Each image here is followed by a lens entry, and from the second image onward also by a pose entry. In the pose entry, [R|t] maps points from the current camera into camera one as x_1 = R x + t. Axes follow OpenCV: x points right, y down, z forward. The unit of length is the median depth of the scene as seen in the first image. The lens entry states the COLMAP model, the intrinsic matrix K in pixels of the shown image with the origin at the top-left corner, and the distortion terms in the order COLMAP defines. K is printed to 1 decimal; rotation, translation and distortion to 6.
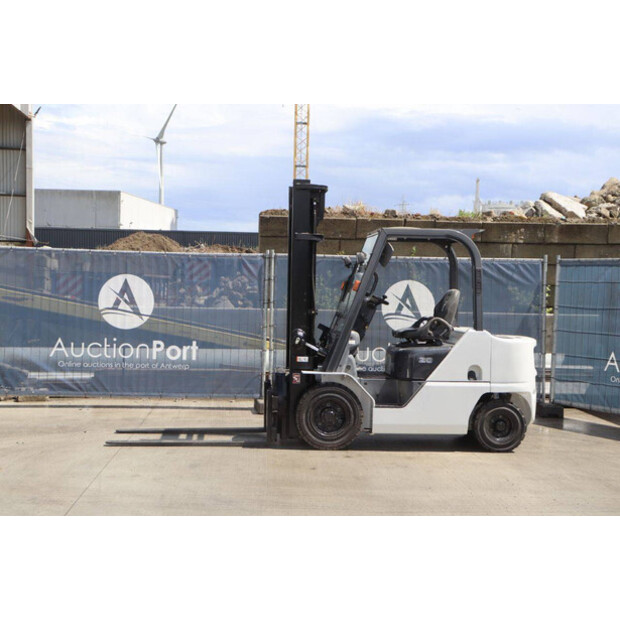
lens RADIAL K [[960.2, 0, 310.0], [0, 960.2, 310.0], [0, 0, 1]] dist [0.120269, 0.043689]
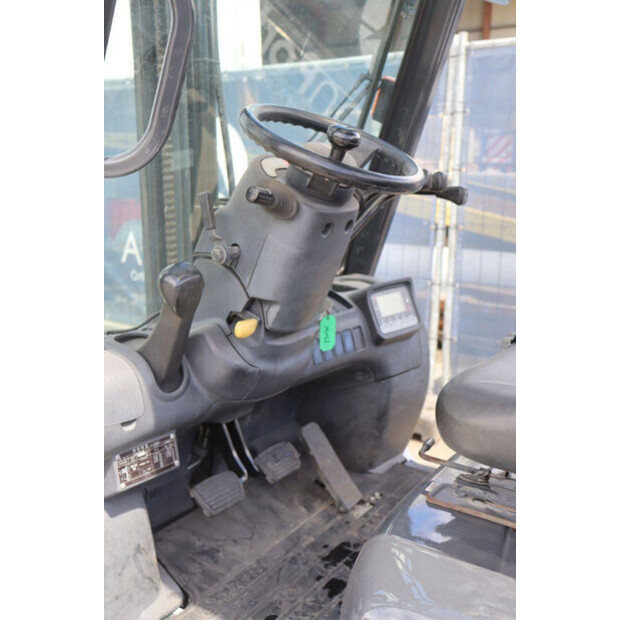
lens RADIAL K [[726.5, 0, 310.0], [0, 726.5, 310.0], [0, 0, 1]] dist [0.002390, 0.001260]
pose [[0.764691, 0.115843, -0.633899, 0.116584], [0.005175, 0.982573, 0.185805, -0.007040], [0.644376, -0.145364, 0.750766, 0.722712]]
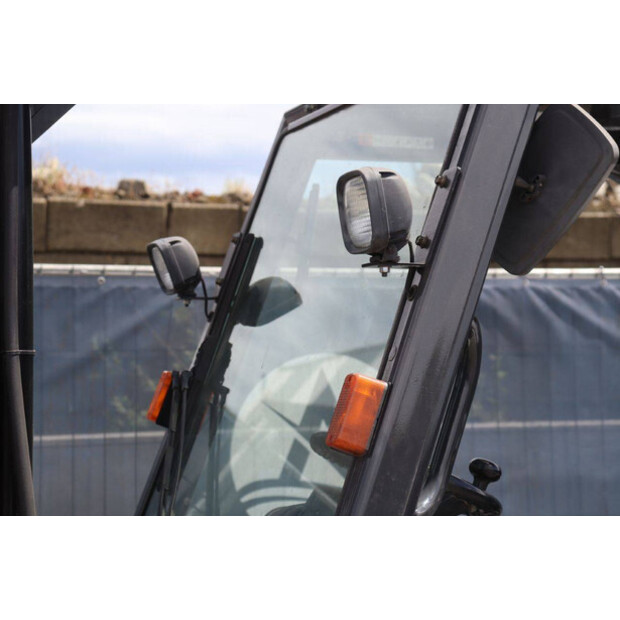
lens RADIAL K [[1423.3, 0, 310.0], [0, 1423.3, 310.0], [0, 0, 1]] dist [0.599724, 0.010354]
pose [[0.964603, -0.021474, 0.262829, -0.008290], [0.036591, 0.997937, -0.052756, -0.022505], [-0.261154, 0.060506, 0.963399, 0.618480]]
